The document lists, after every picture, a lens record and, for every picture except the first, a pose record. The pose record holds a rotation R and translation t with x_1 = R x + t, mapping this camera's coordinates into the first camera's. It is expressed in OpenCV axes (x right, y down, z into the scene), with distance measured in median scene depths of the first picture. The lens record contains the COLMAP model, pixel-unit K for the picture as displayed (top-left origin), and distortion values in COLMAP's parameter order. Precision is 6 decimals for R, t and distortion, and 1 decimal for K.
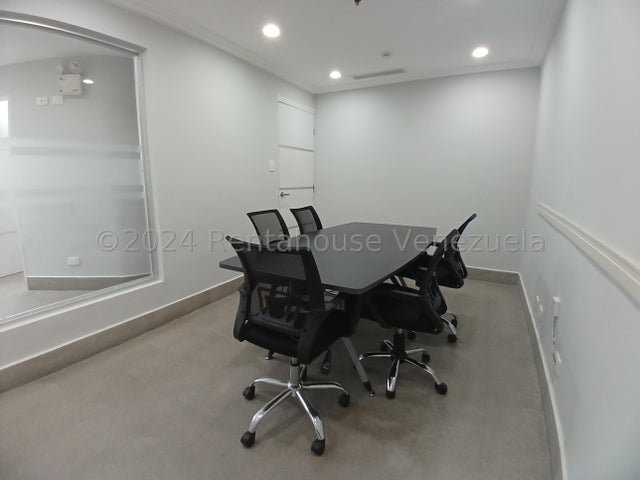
lens RADIAL K [[316.7, 0, 317.1], [0, 316.7, 231.2], [0, 0, 1]] dist [0.033967, -0.067511]
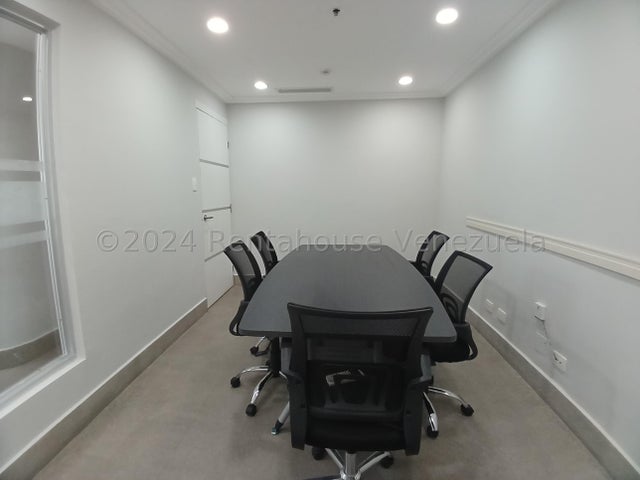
lens RADIAL K [[316.7, 0, 317.1], [0, 316.7, 231.2], [0, 0, 1]] dist [0.033967, -0.067511]
pose [[0.910232, -0.066125, 0.408784, -0.240272], [0.081167, 0.996509, -0.019539, -0.051506], [-0.406065, 0.050965, 0.912422, 0.145649]]
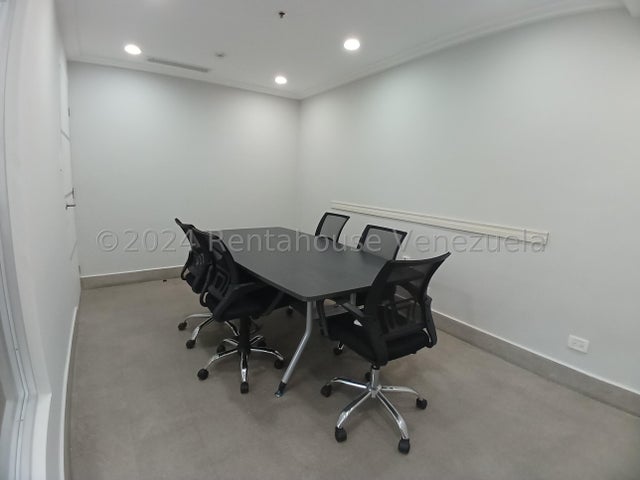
lens RADIAL K [[315.0, 0, 316.2], [0, 315.0, 231.6], [0, 0, 1]] dist [0.001524, -0.036017]
pose [[0.471705, -0.136446, 0.871136, -0.553988], [0.114100, 0.989094, 0.093138, -0.081353], [-0.874343, 0.055463, 0.482129, 0.318086]]
